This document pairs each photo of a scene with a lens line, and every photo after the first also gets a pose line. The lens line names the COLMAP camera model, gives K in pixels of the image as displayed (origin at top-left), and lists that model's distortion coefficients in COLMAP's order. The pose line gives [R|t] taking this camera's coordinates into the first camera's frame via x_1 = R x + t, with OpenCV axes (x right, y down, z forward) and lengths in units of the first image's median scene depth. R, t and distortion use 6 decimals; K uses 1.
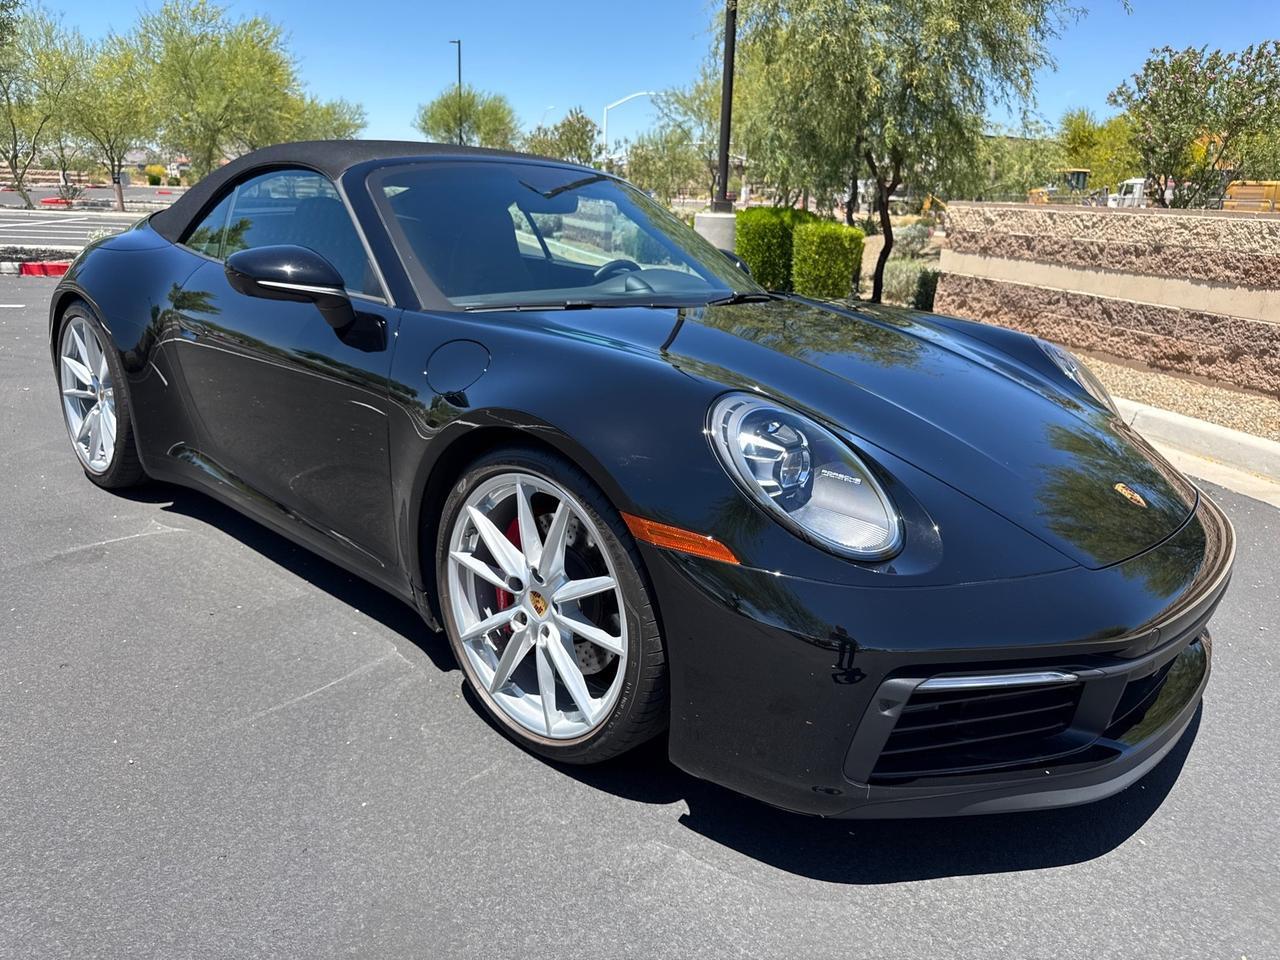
lens RADIAL K [[918.4, 0, 634.0], [0, 918.4, 475.5], [0, 0, 1]] dist [-0.002260, -0.006741]
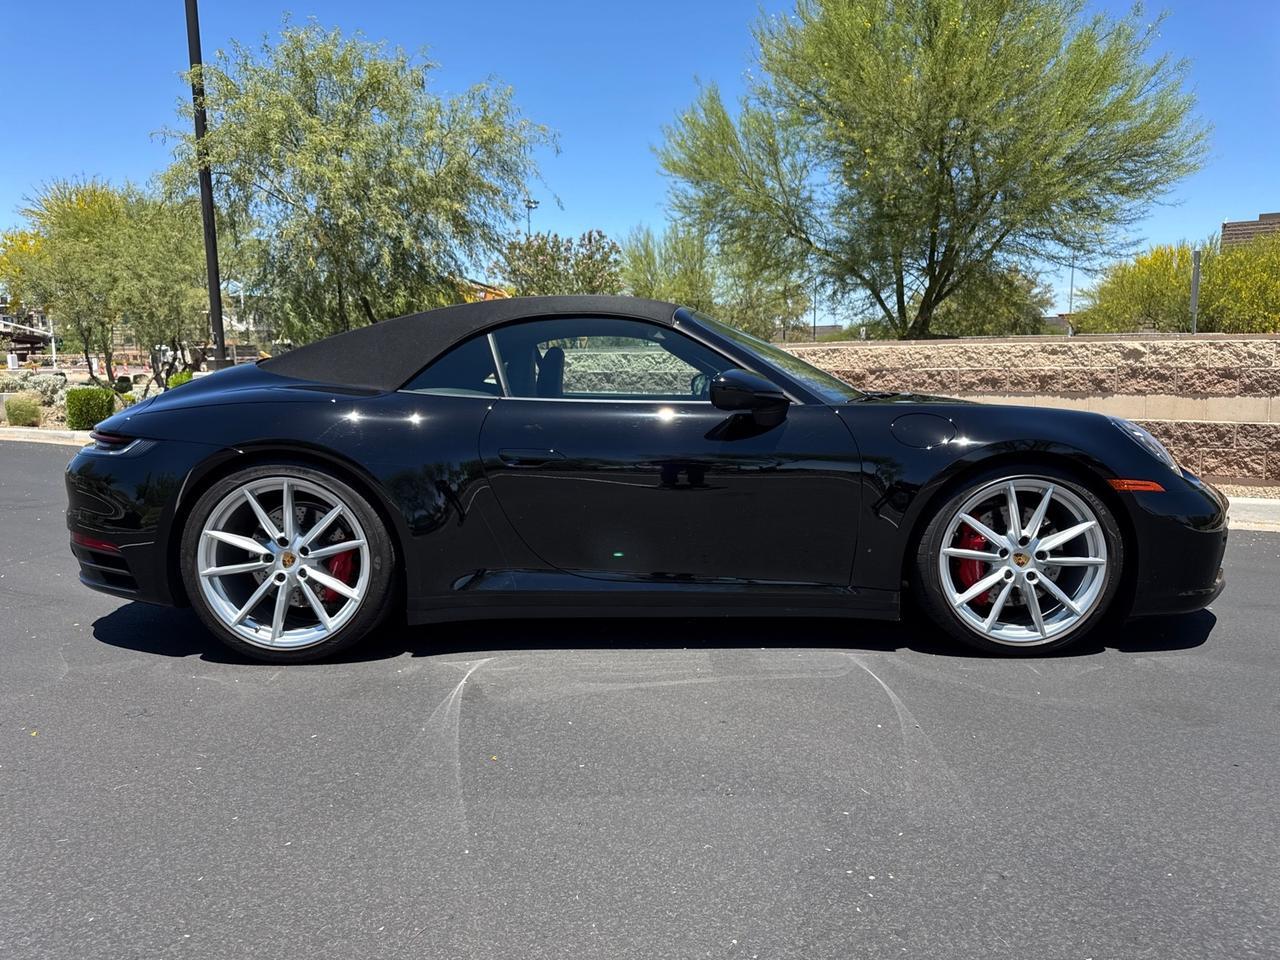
lens RADIAL K [[901.8, 0, 638.2], [0, 901.8, 477.1], [0, 0, 1]] dist [0.010397, -0.027022]
pose [[0.752999, -0.130912, 0.644868, -0.382514], [0.233875, 0.969266, -0.076324, -0.010139], [-0.615057, 0.208291, 0.760473, 0.034316]]
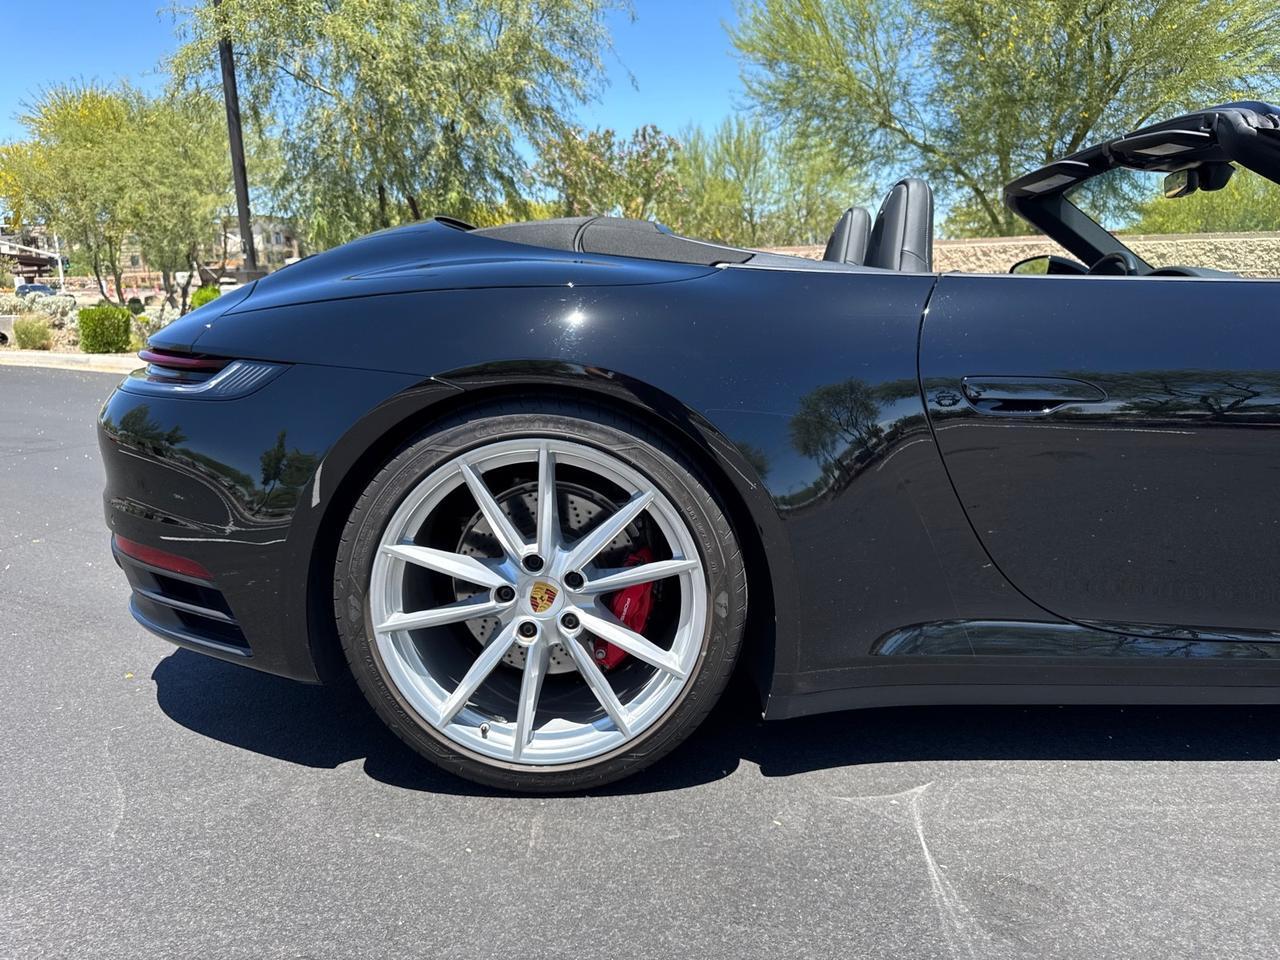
lens RADIAL K [[915.0, 0, 631.9], [0, 915.0, 478.2], [0, 0, 1]] dist [0.001211, -0.009716]
pose [[0.767754, -0.186595, 0.612974, -0.353817], [0.235713, 0.971822, 0.000600, -0.061114], [-0.595813, 0.144026, 0.790103, 0.253626]]
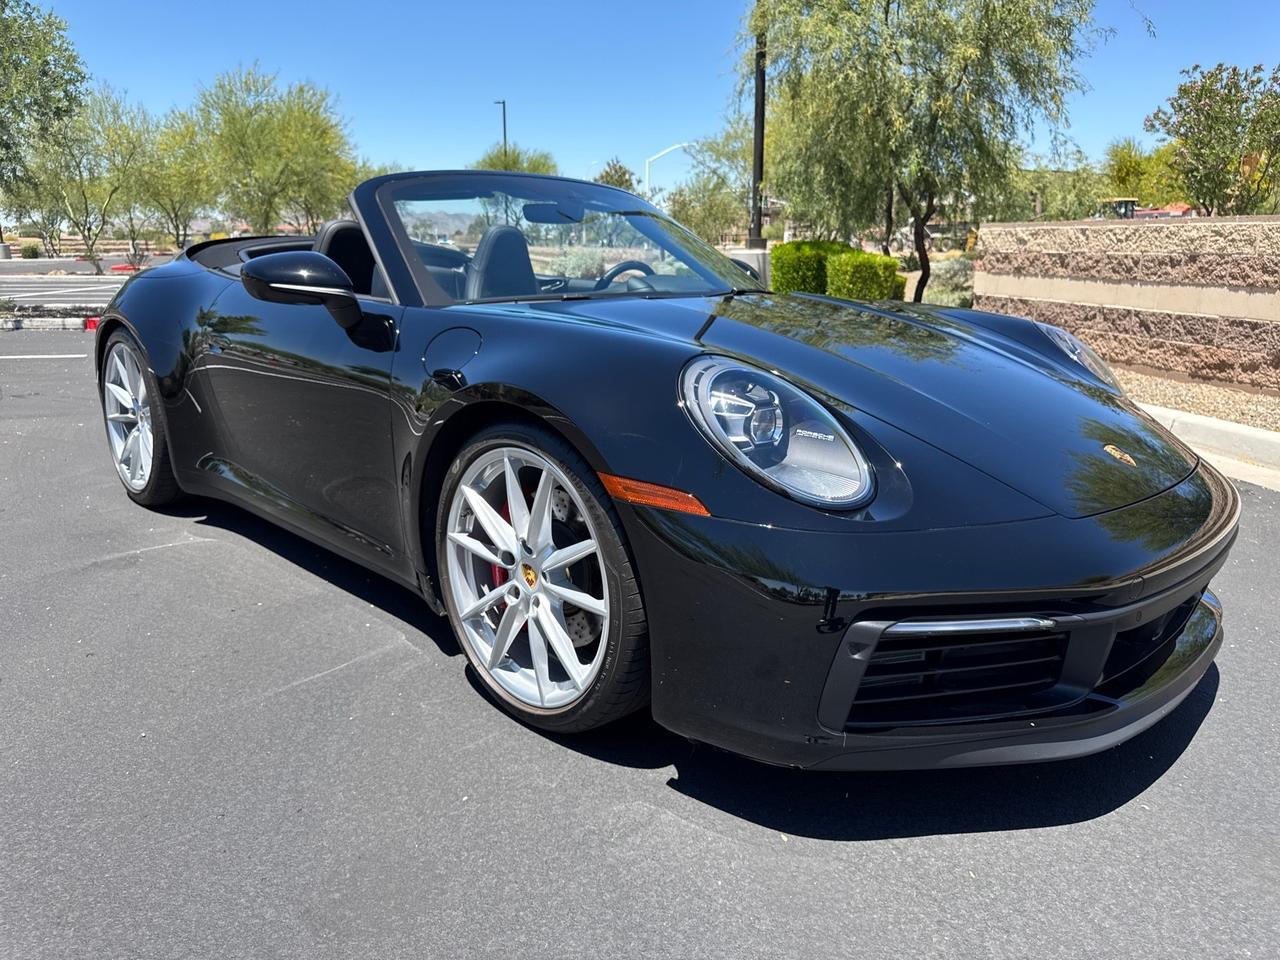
lens RADIAL K [[915.0, 0, 631.9], [0, 915.0, 478.2], [0, 0, 1]] dist [0.001211, -0.009716]
pose [[0.998049, -0.025052, -0.057184, 0.016078], [0.022366, 0.998638, -0.047138, 0.018565], [0.058287, 0.045767, 0.997250, -0.003656]]
